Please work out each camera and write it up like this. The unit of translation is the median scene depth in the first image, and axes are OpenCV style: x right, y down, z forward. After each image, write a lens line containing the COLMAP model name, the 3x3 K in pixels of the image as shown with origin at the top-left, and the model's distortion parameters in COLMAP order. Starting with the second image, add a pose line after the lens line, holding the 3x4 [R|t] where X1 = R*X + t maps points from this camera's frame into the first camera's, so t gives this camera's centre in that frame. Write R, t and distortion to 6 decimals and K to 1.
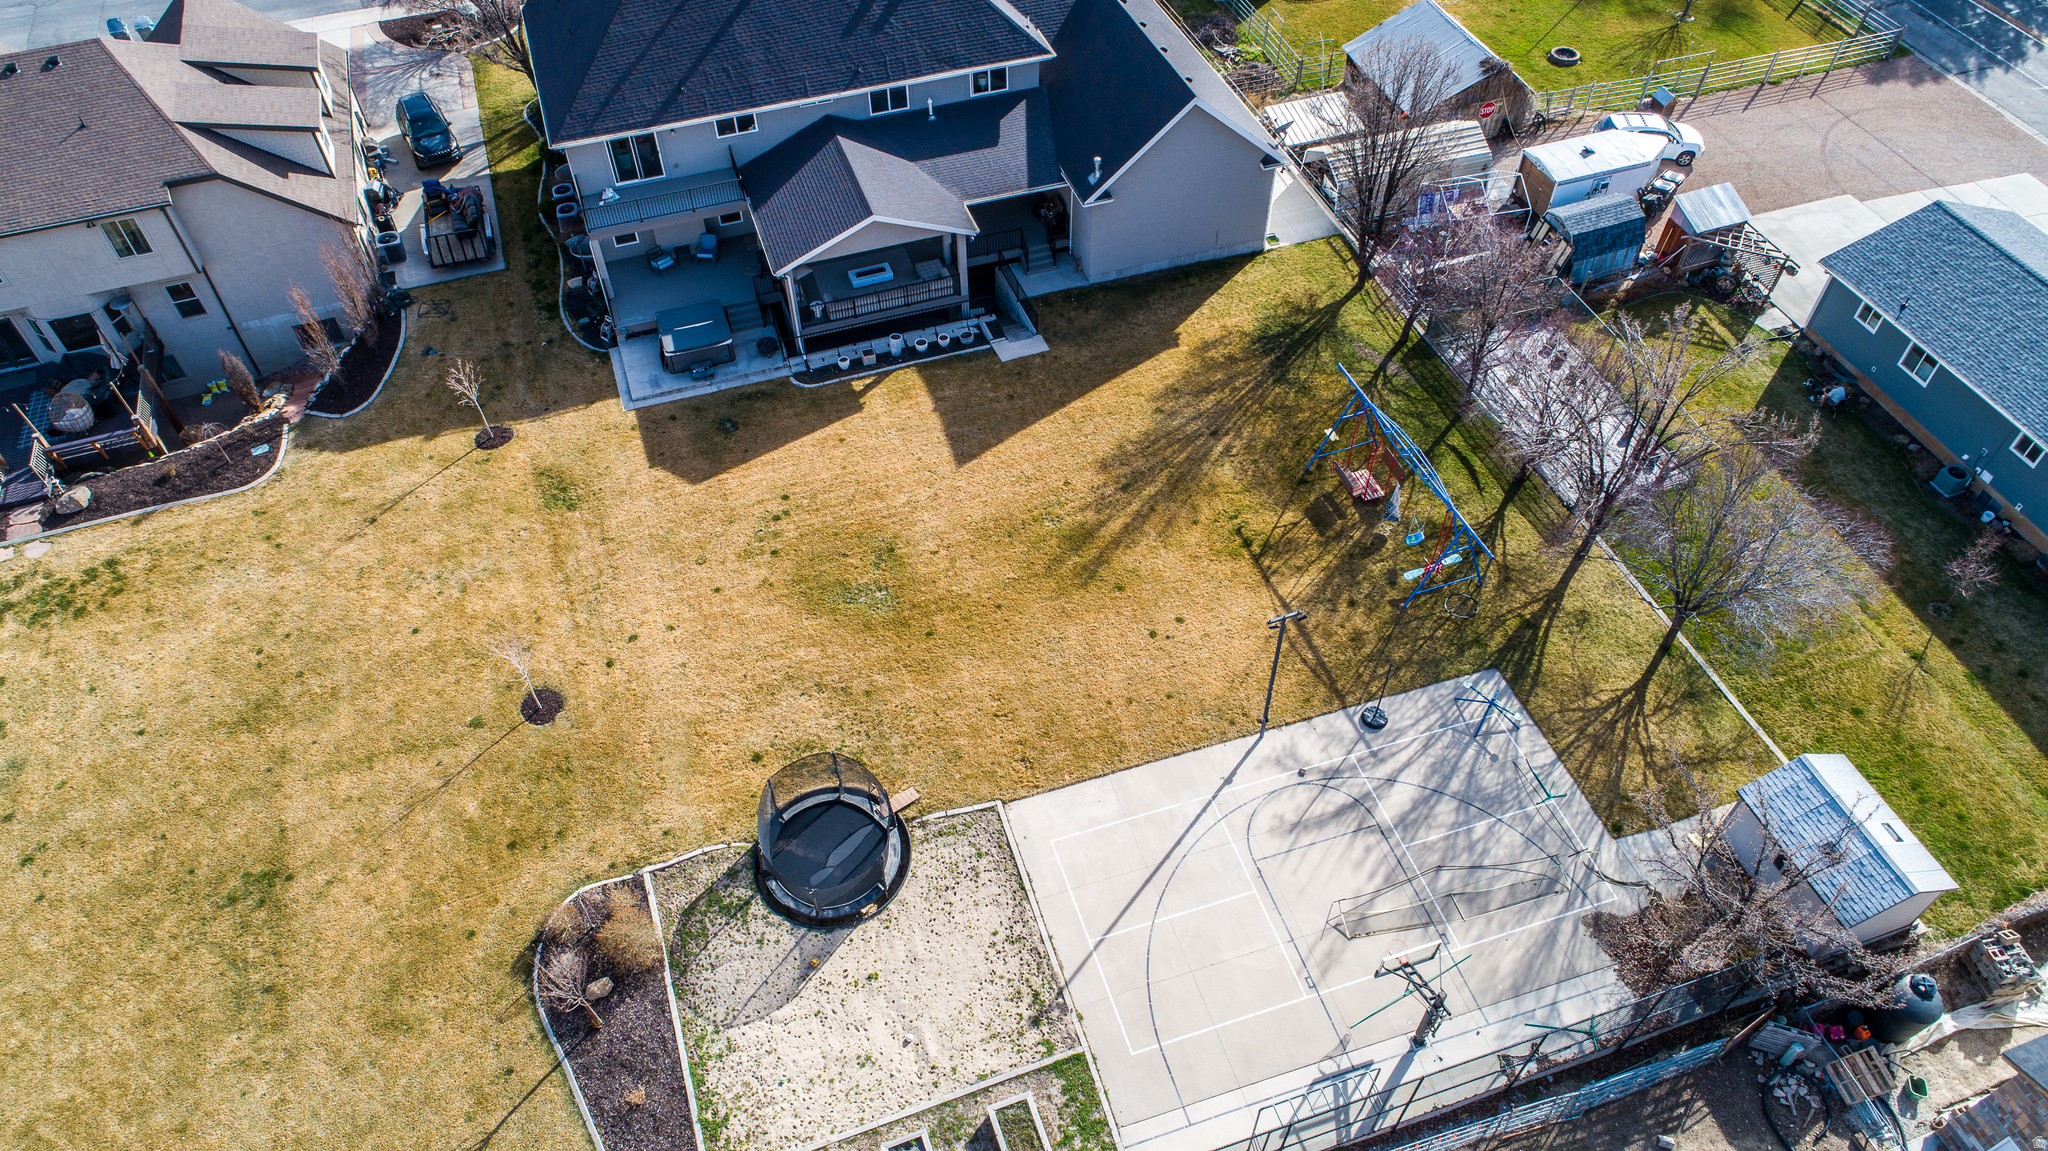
lens RADIAL K [[1373.0, 0, 1018.3], [0, 1373.0, 578.0], [0, 0, 1]] dist [-0.020835, 0.010279]
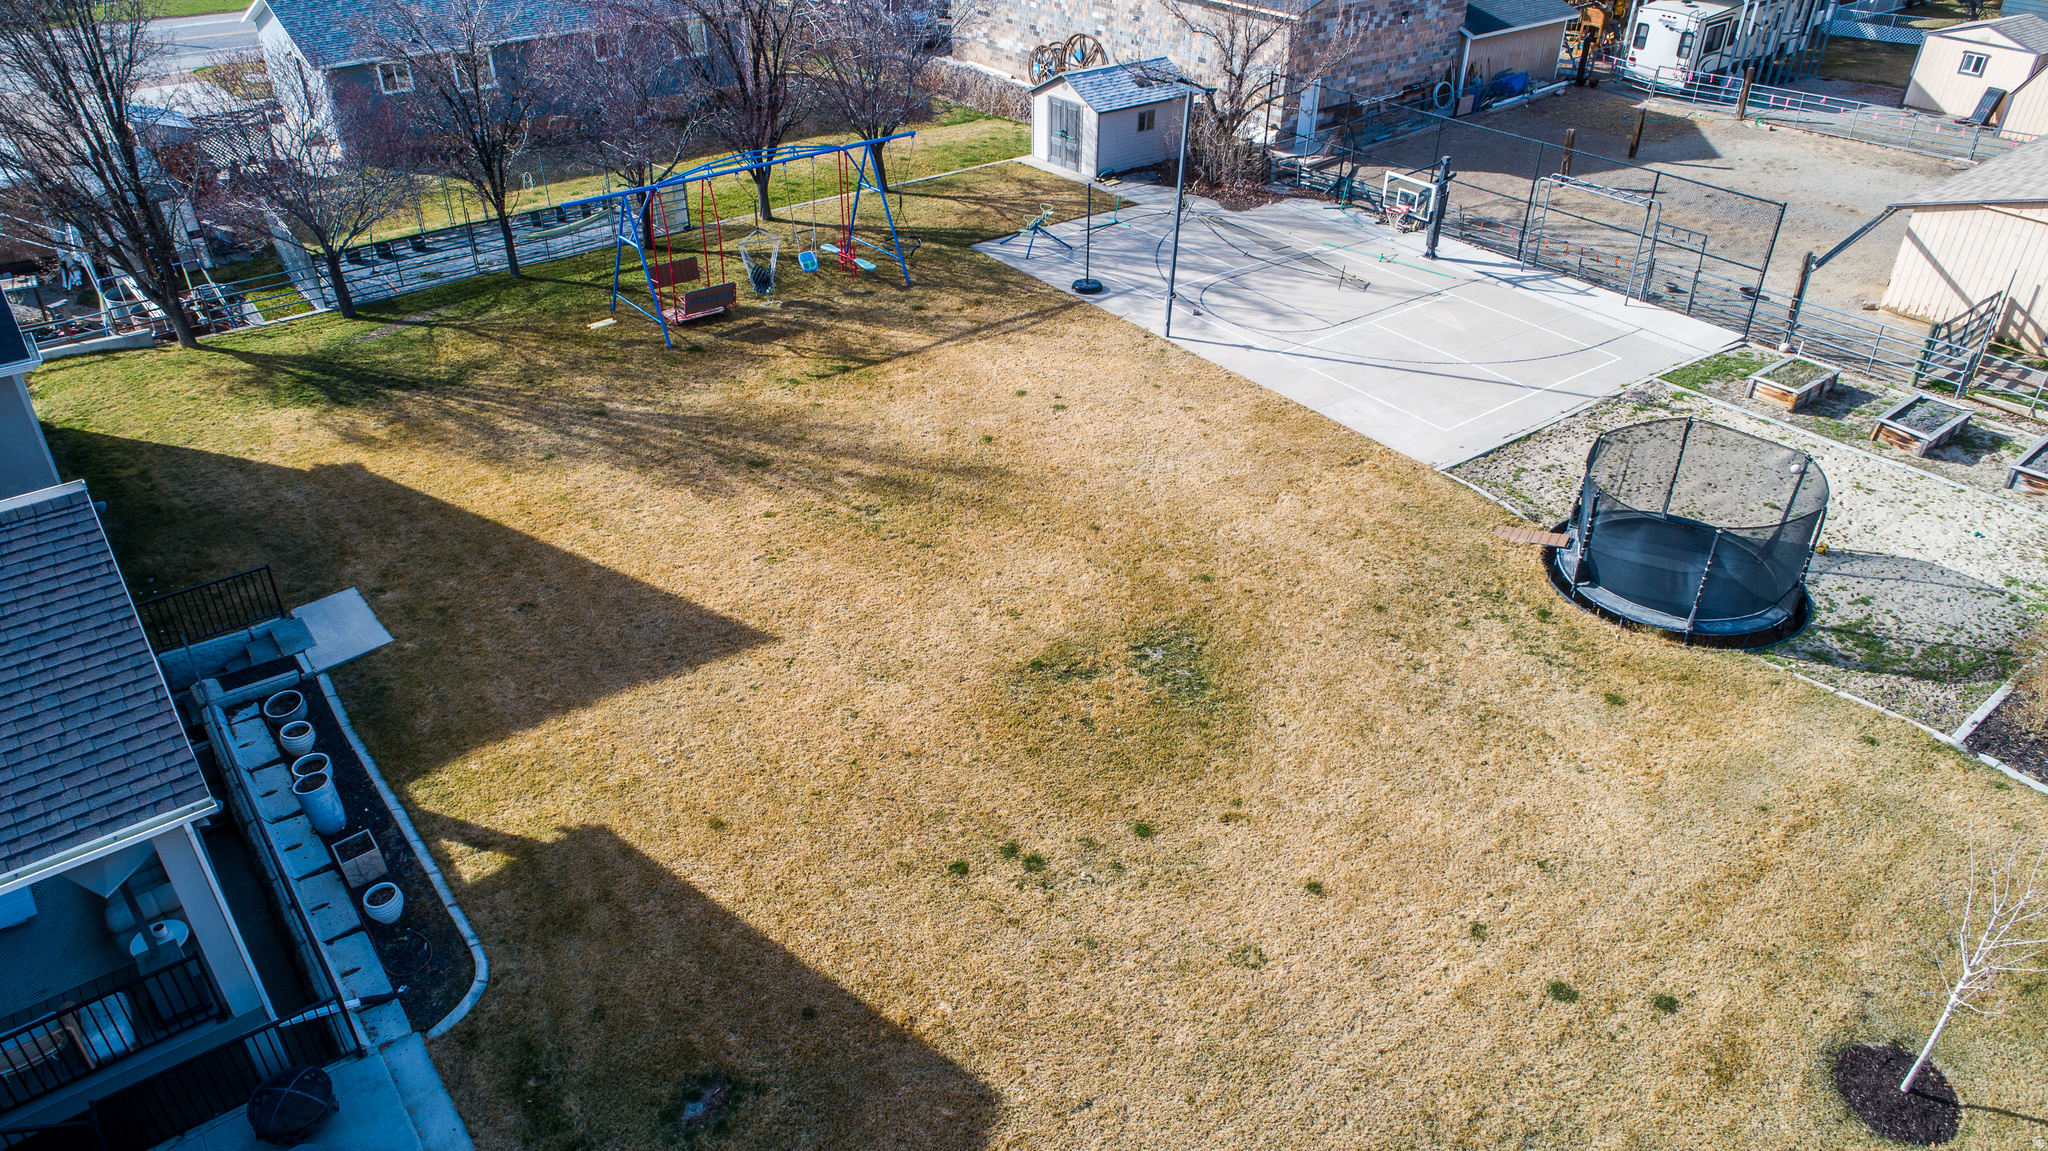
lens RADIAL K [[1365.3, 0, 1021.8], [0, 1365.3, 581.1], [0, 0, 1]] dist [-0.017509, 0.006763]
pose [[-0.331469, -0.510327, 0.793533, -0.412716], [0.710315, 0.418580, 0.565900, -0.277169], [-0.620951, 0.751237, 0.223746, 0.817274]]
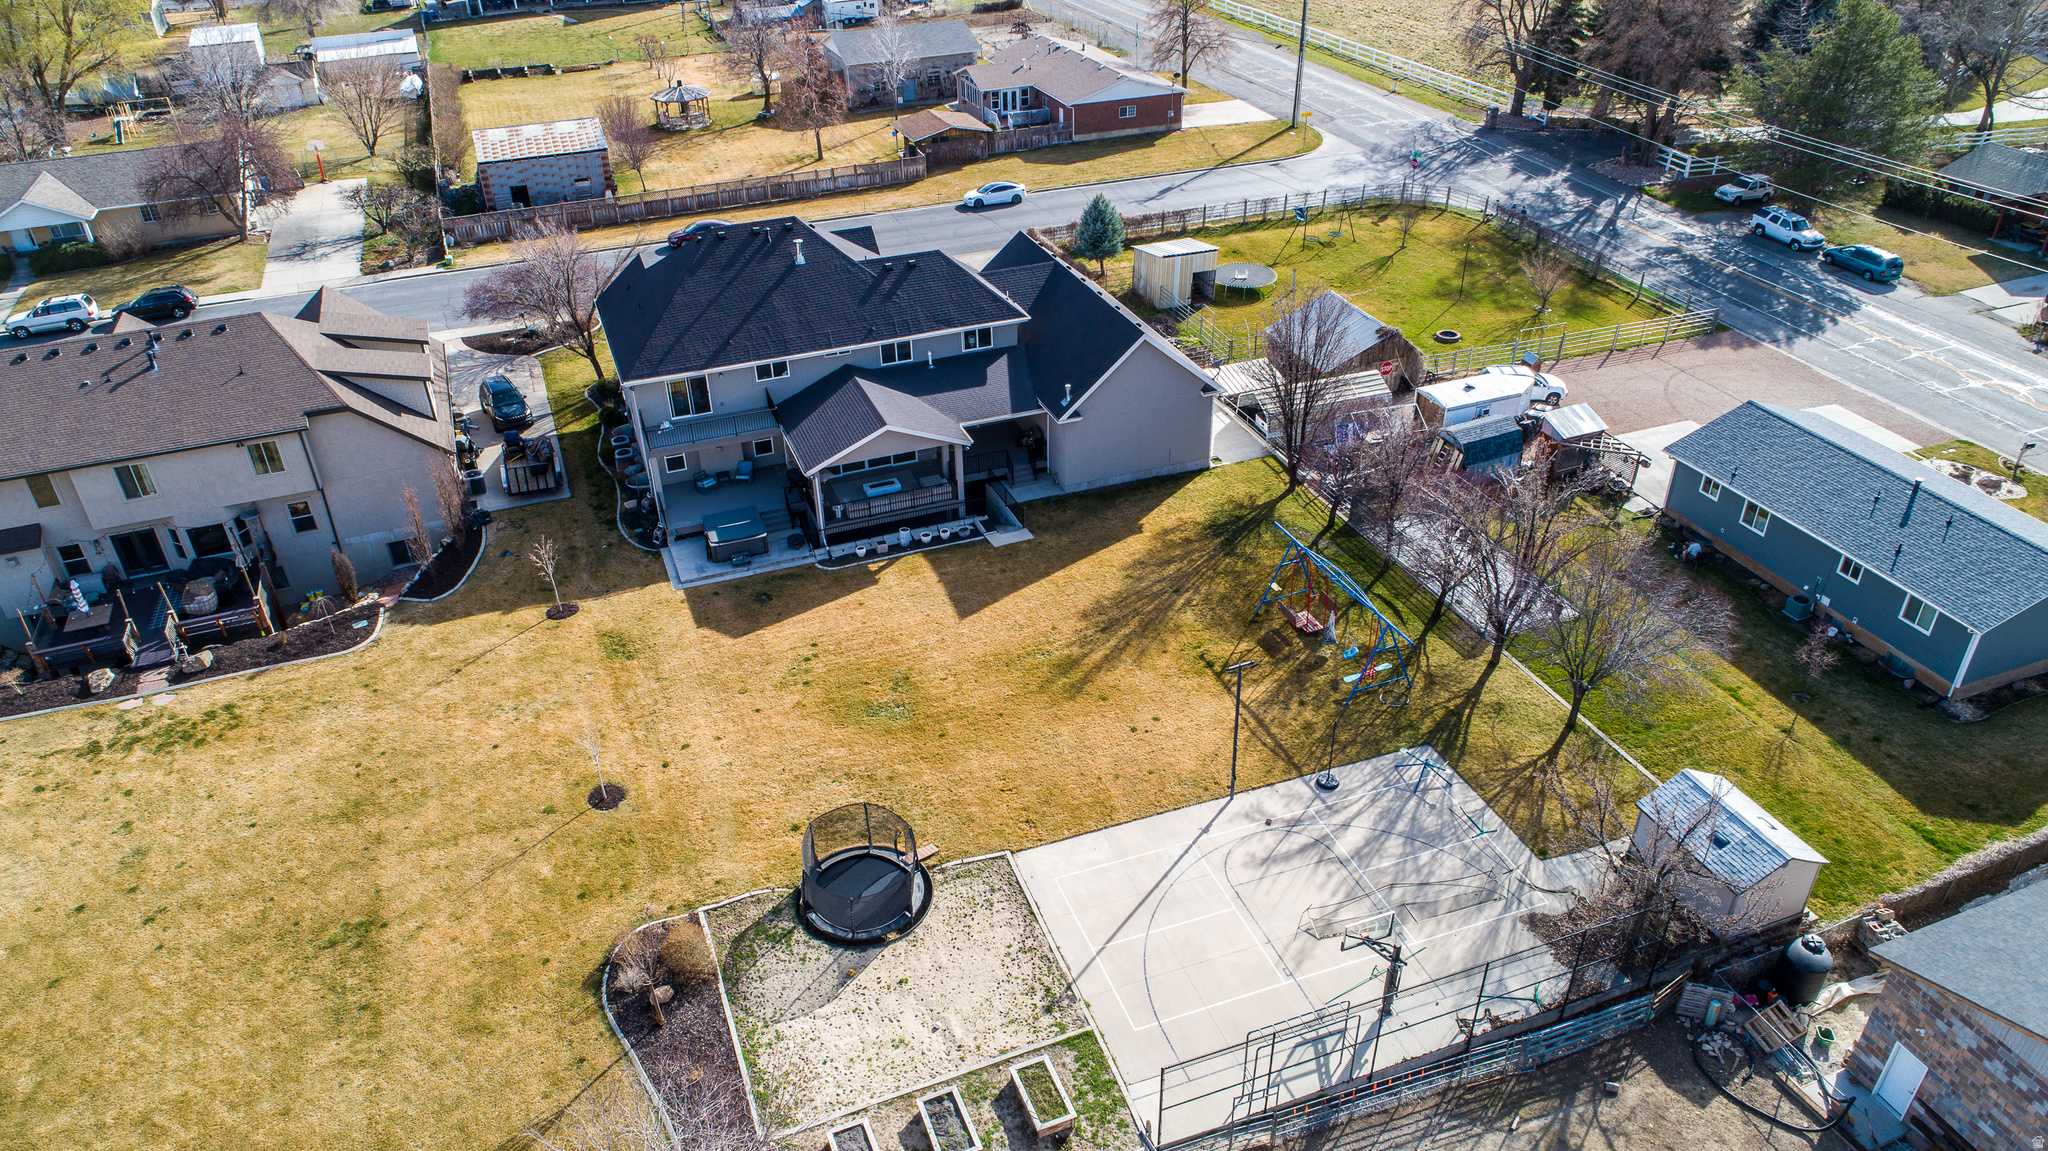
lens RADIAL K [[1373.0, 0, 1018.3], [0, 1373.0, 578.0], [0, 0, 1]] dist [-0.020835, 0.010279]
pose [[0.999363, -0.027298, 0.022975, -0.020488], [0.032755, 0.957240, -0.287435, 0.220255], [-0.014146, 0.288004, 0.957525, -0.134047]]
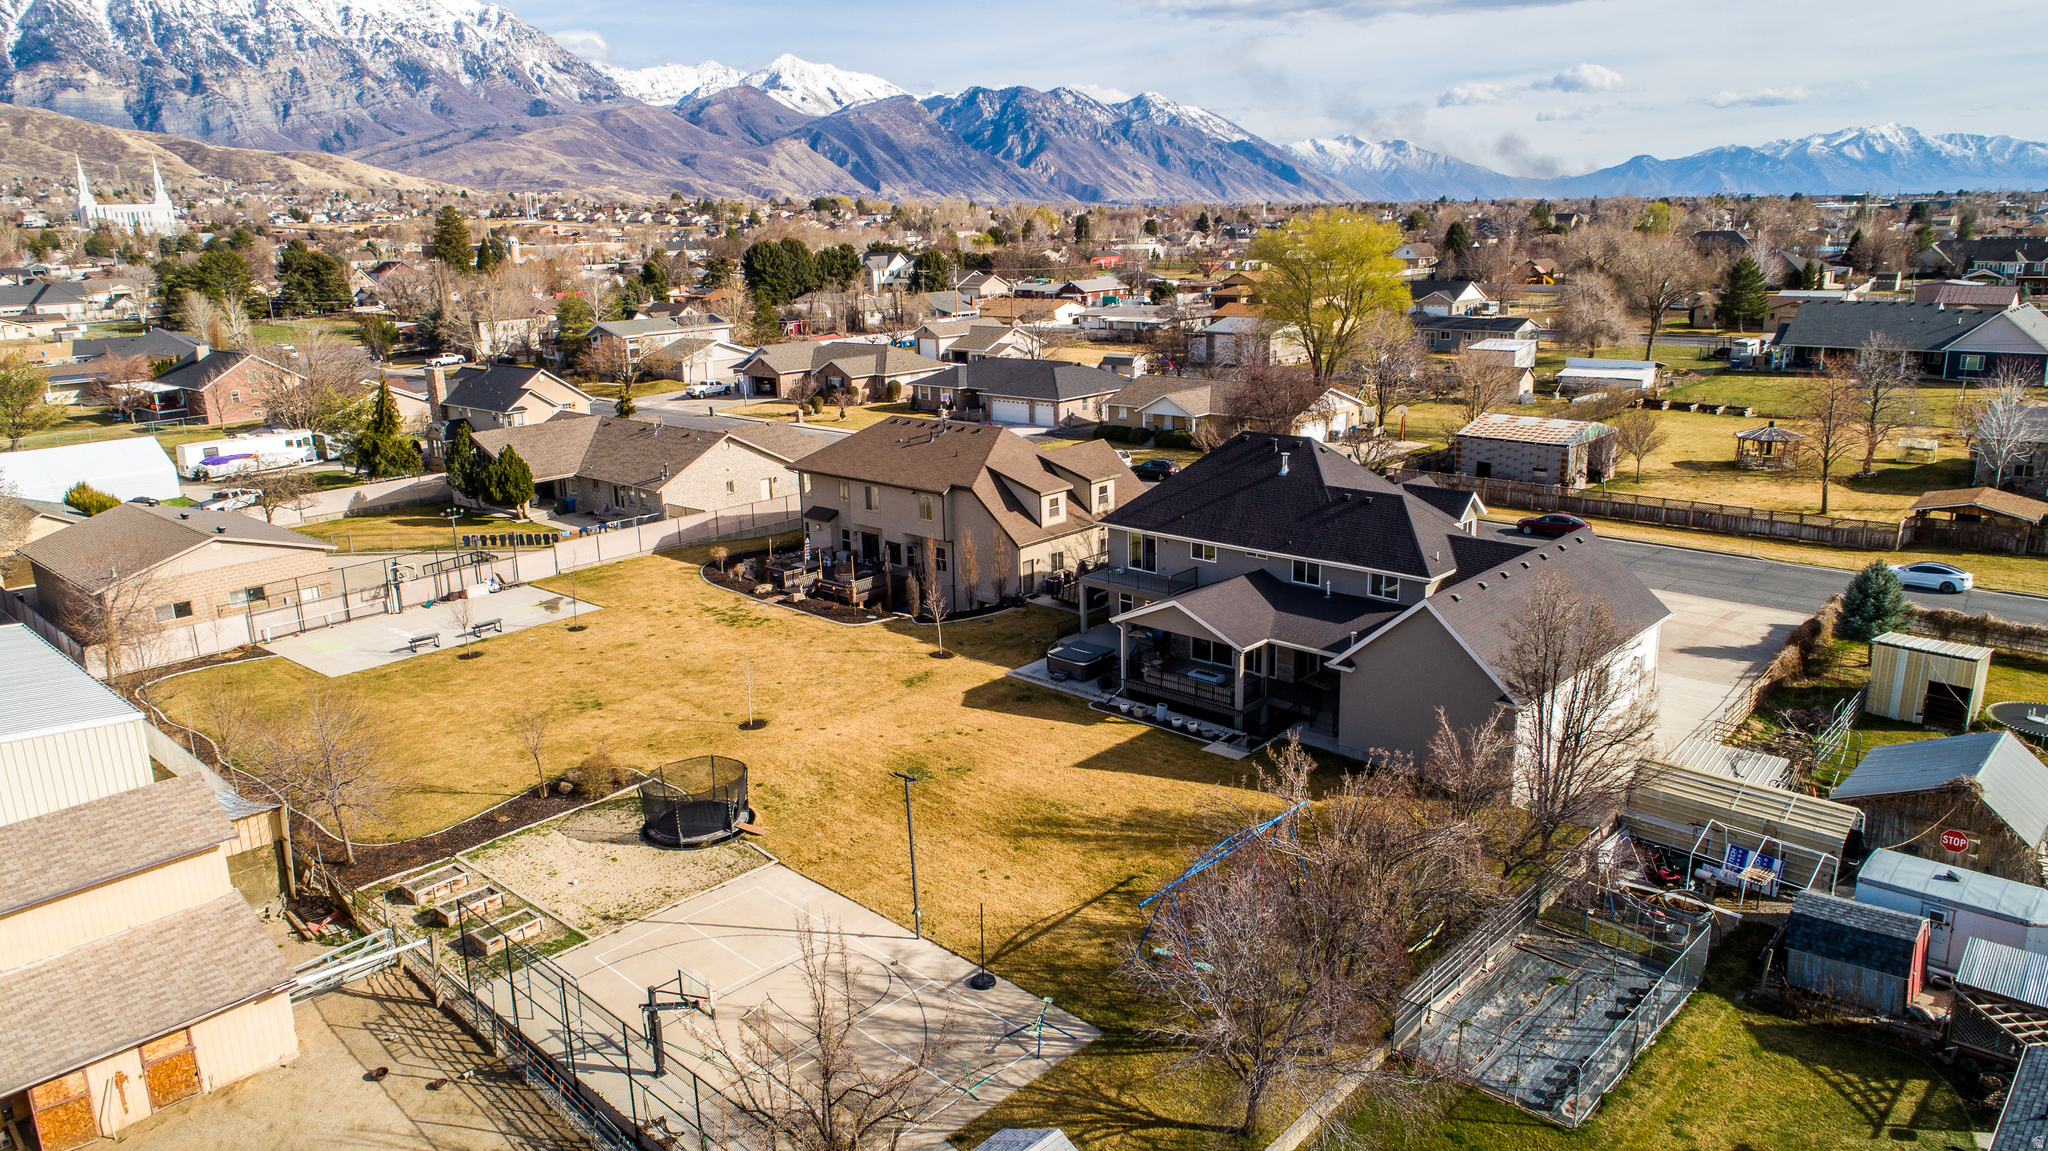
lens RADIAL K [[1373.0, 0, 1018.3], [0, 1373.0, 578.0], [0, 0, 1]] dist [-0.020835, 0.010279]
pose [[0.469043, 0.226327, -0.853683, 0.910359], [-0.652190, 0.740542, -0.162005, 0.022476], [0.595522, 0.632751, 0.494954, 0.263442]]
